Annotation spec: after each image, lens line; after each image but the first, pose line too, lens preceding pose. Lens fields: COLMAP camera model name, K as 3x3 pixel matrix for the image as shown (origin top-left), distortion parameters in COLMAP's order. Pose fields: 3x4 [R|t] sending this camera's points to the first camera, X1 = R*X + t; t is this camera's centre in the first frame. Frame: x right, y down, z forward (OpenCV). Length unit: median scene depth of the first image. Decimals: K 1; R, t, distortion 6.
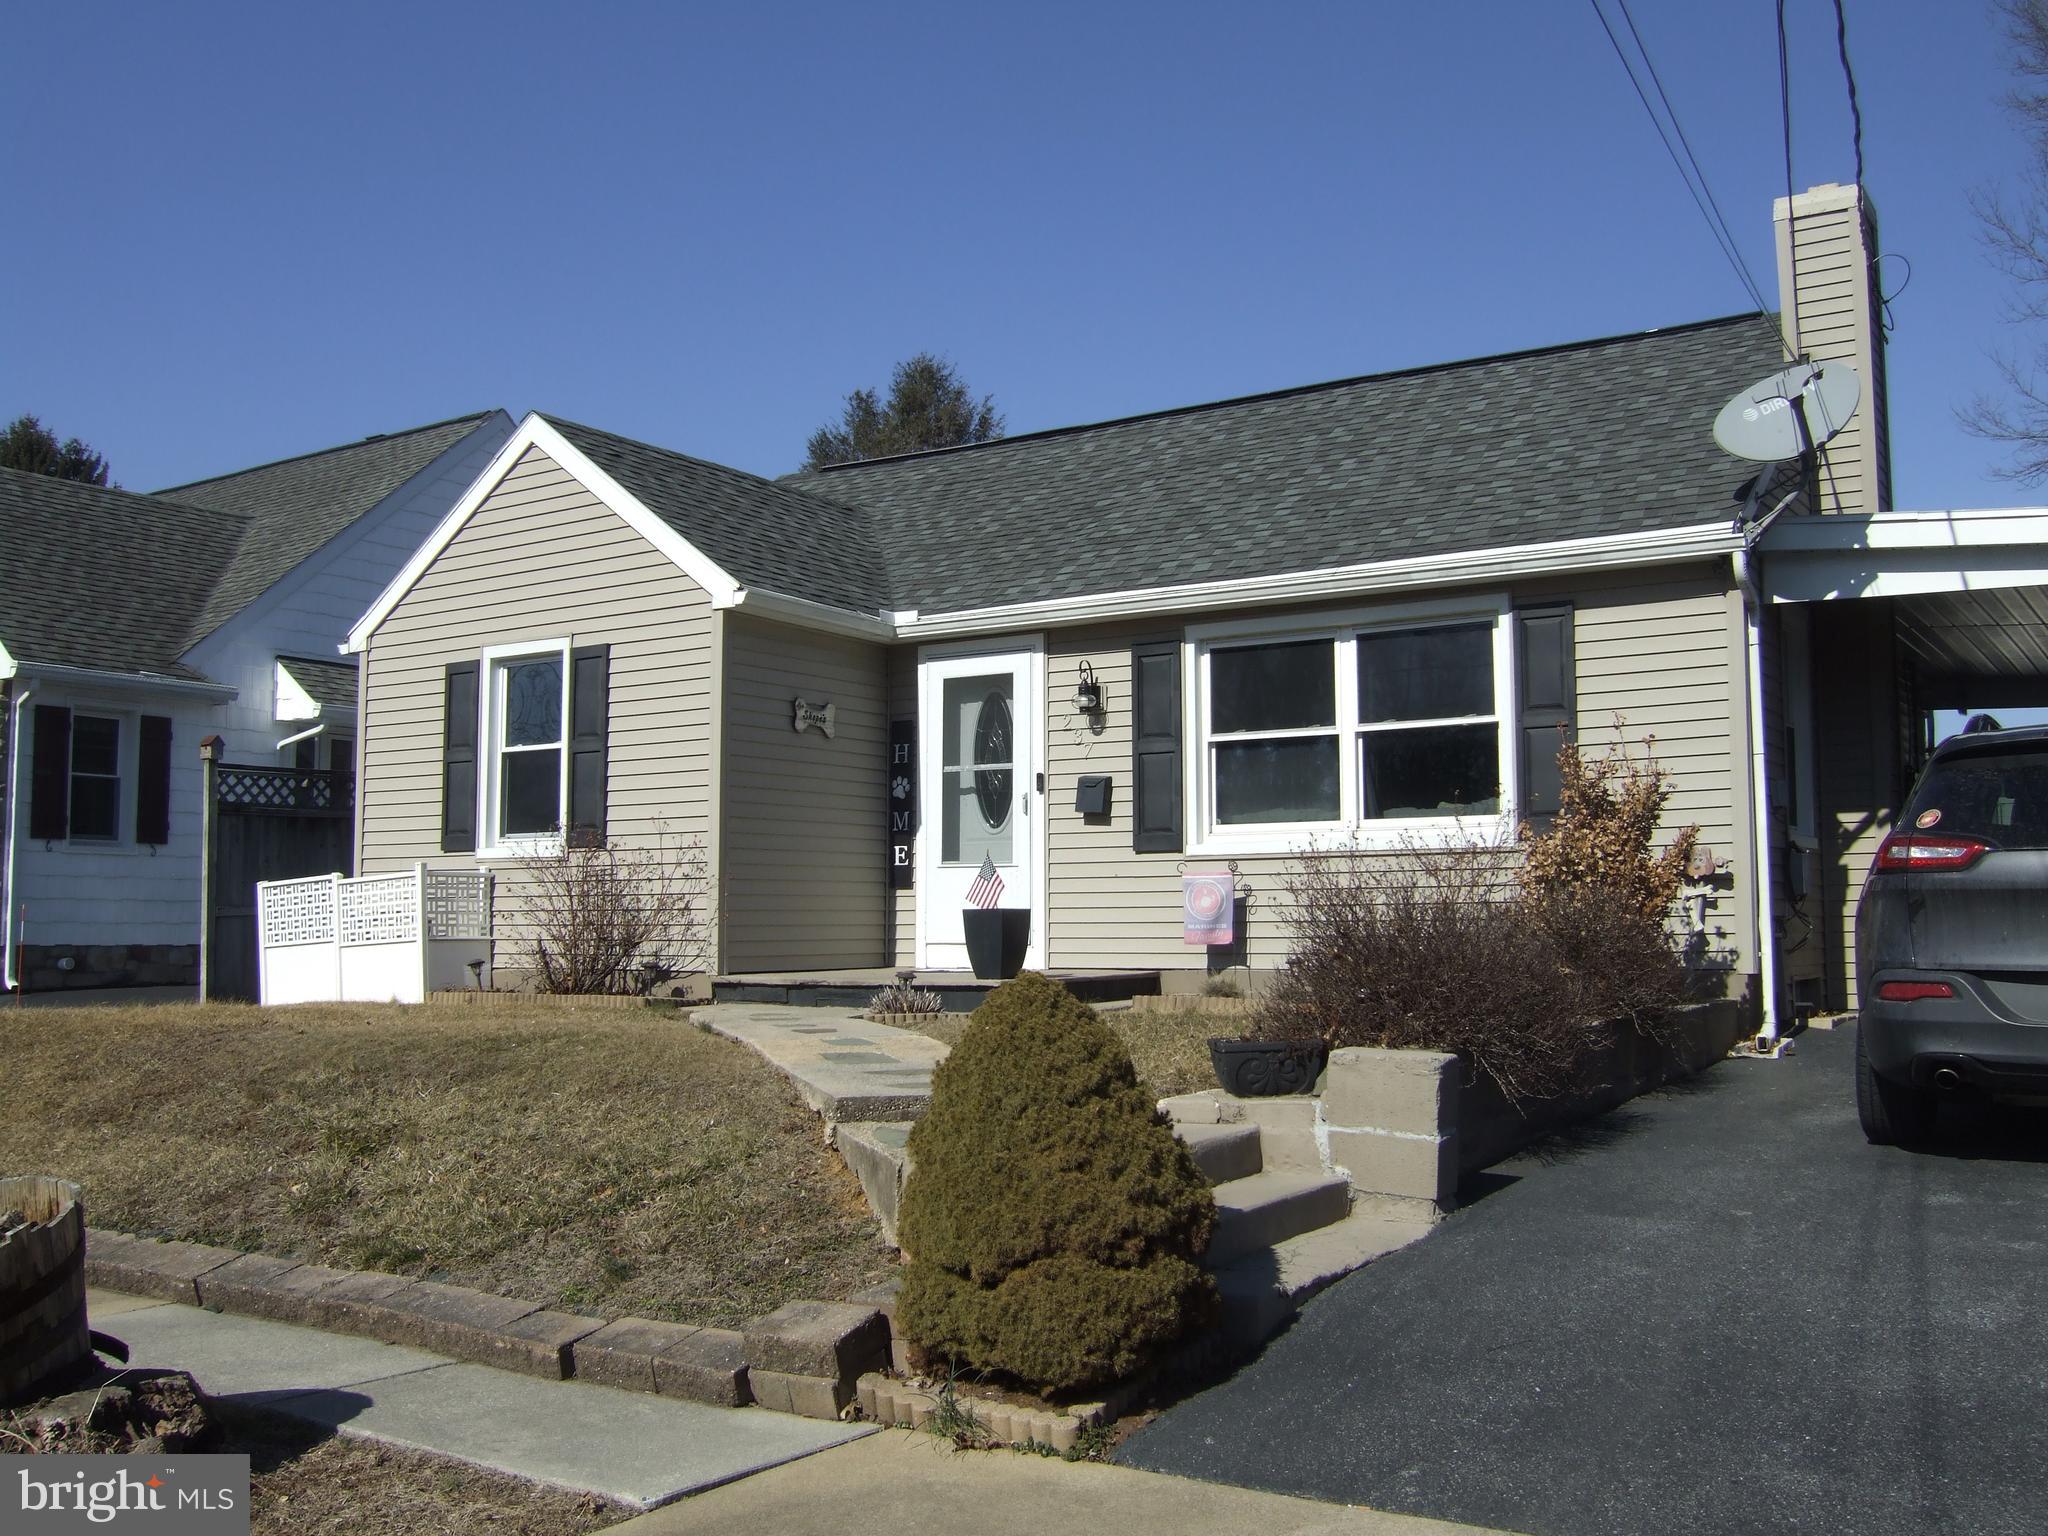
lens RADIAL K [[1927.8, 0, 1024.0], [0, 1927.8, 768.0], [0, 0, 1]] dist [-0.120841, 0.023689]
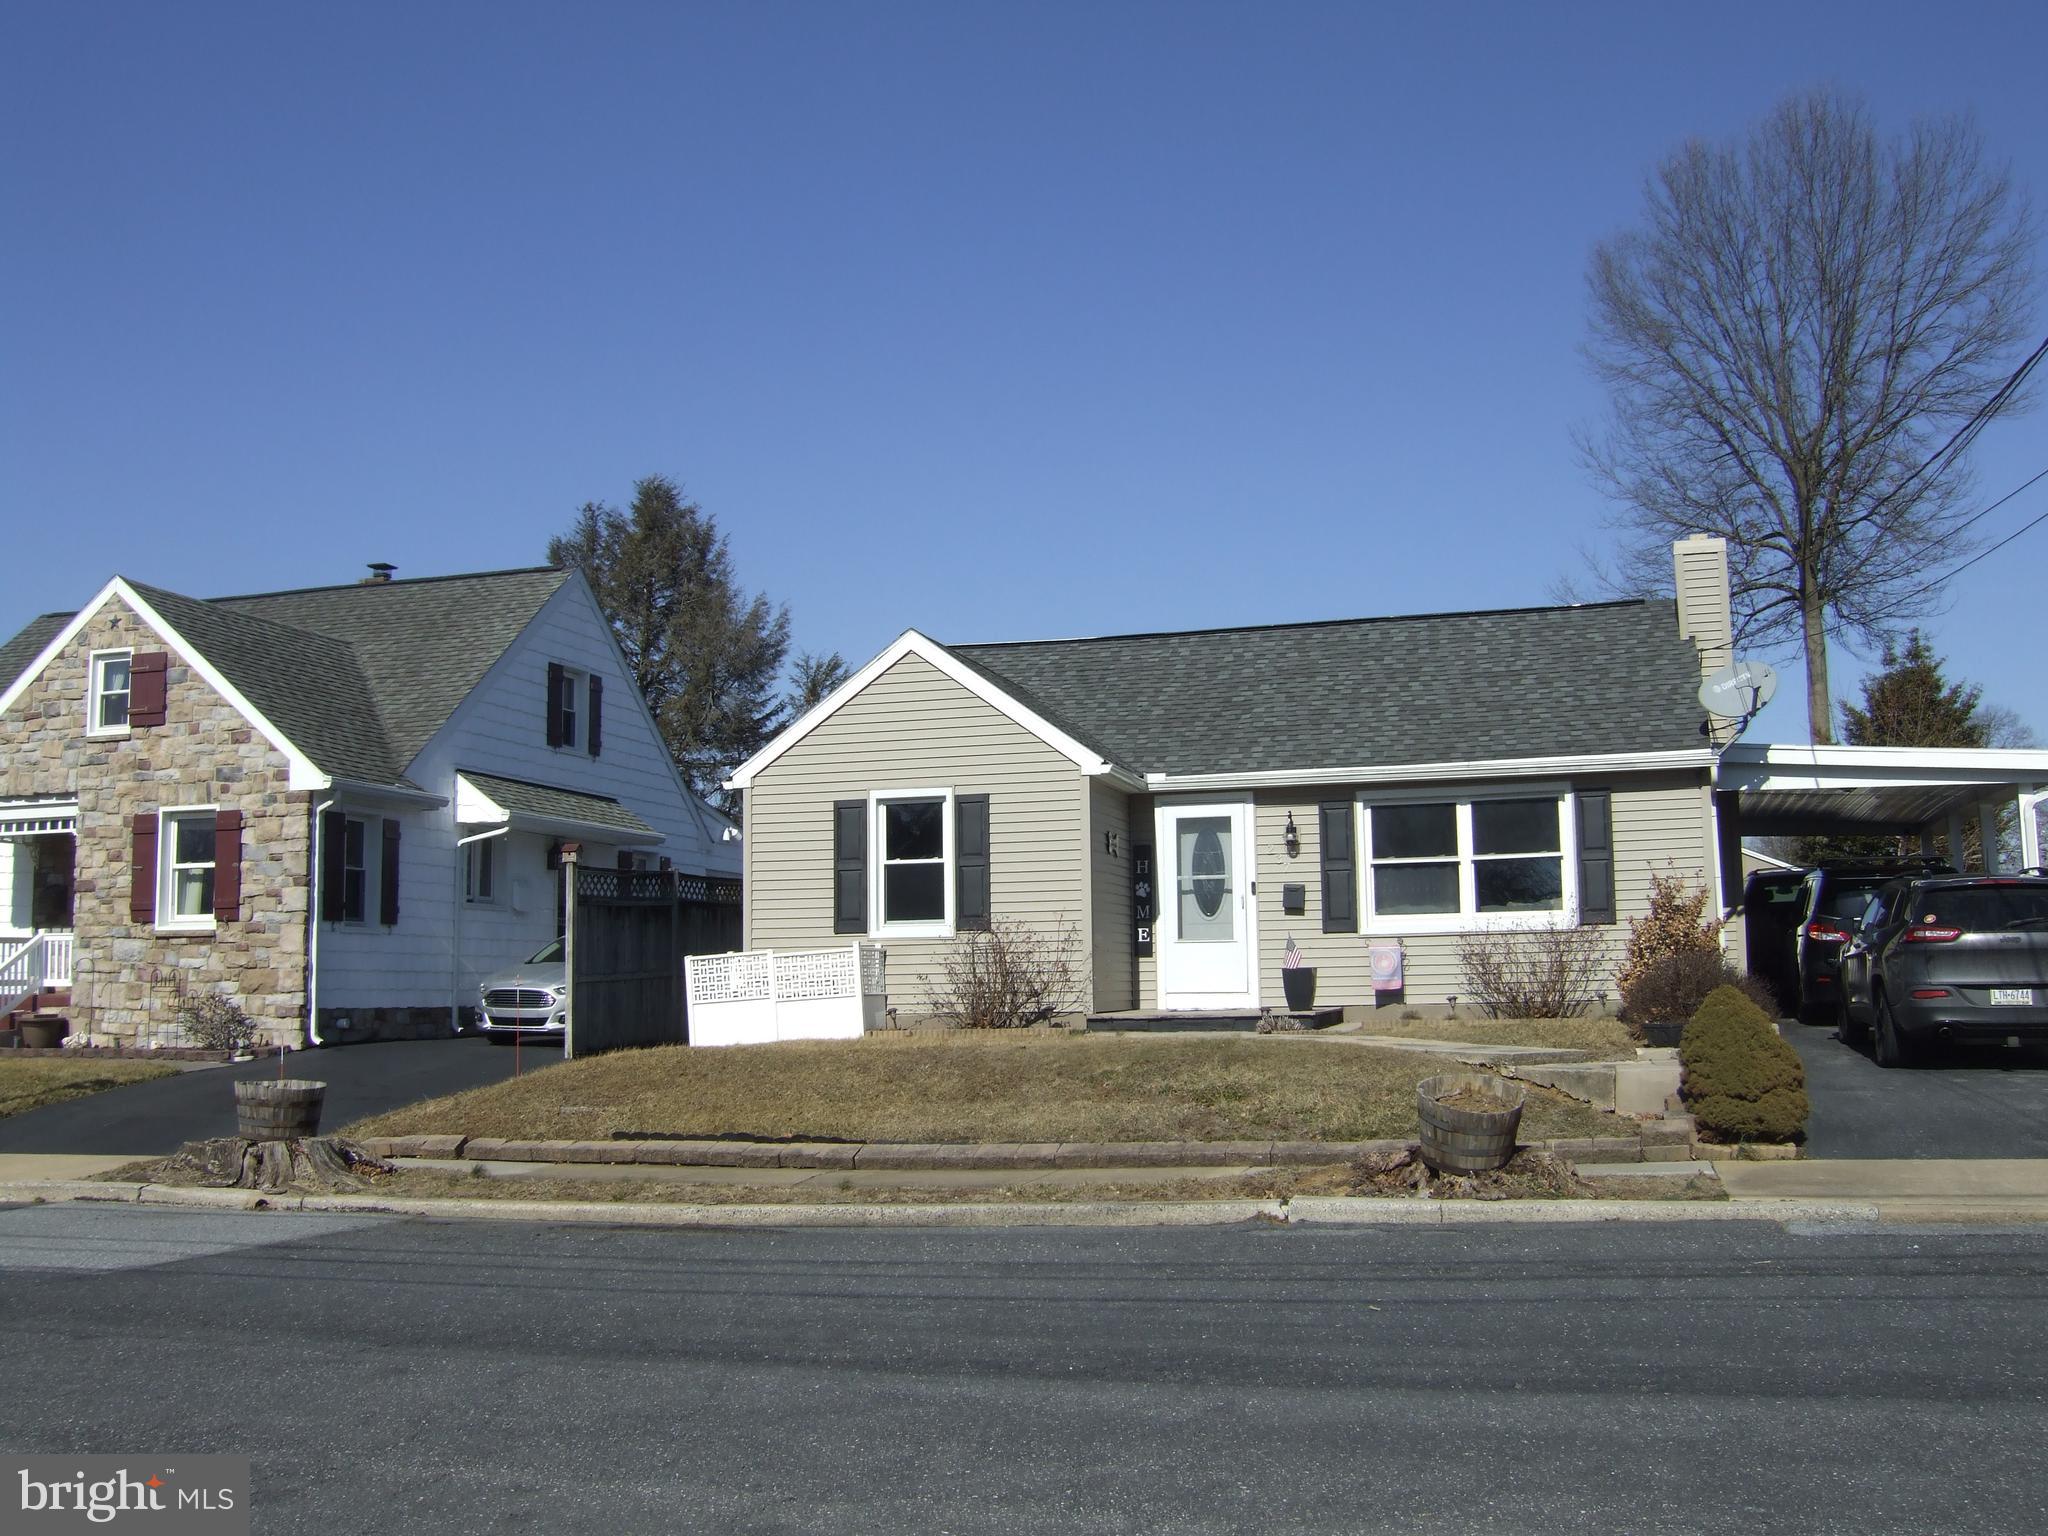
lens RADIAL K [[1927.8, 0, 1024.0], [0, 1927.8, 768.0], [0, 0, 1]] dist [-0.120841, 0.023689]
pose [[0.956530, 0.022152, 0.290793, -0.628060], [-0.011978, 0.999254, -0.036720, -0.030082], [-0.291389, 0.031640, 0.956081, -0.439098]]
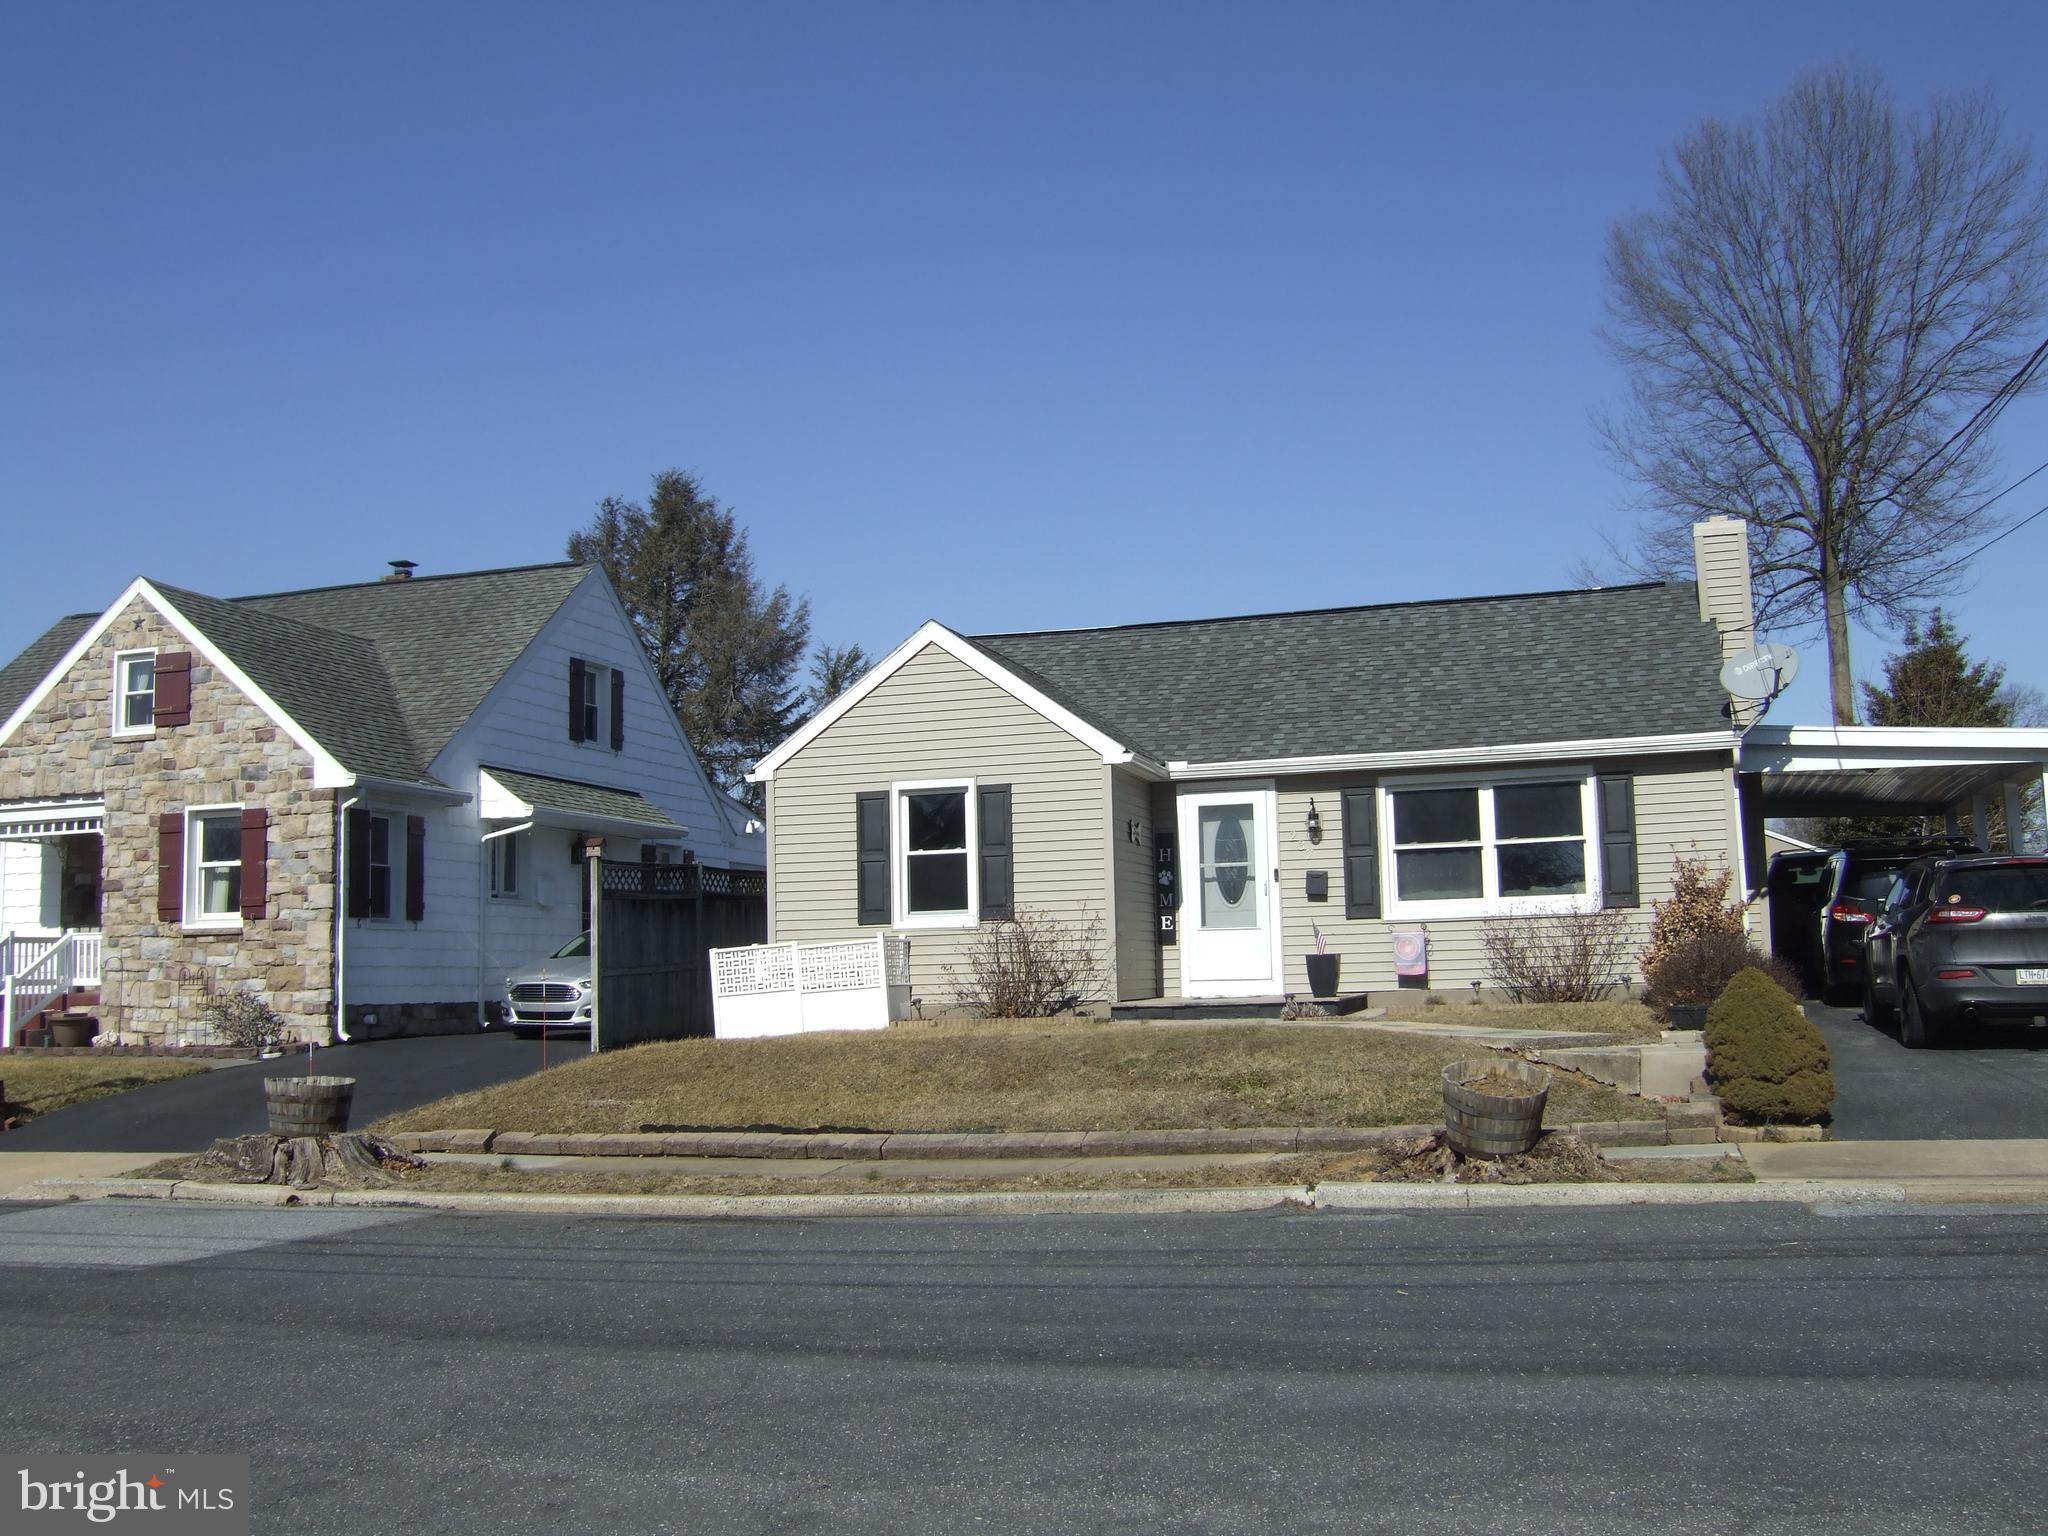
lens RADIAL K [[1927.8, 0, 1024.0], [0, 1927.8, 768.0], [0, 0, 1]] dist [-0.120841, 0.023689]
pose [[0.959800, 0.009980, 0.280507, -0.629447], [-0.001300, 0.999515, -0.031114, -0.030276], [-0.280682, 0.029498, 0.959347, -0.441134]]
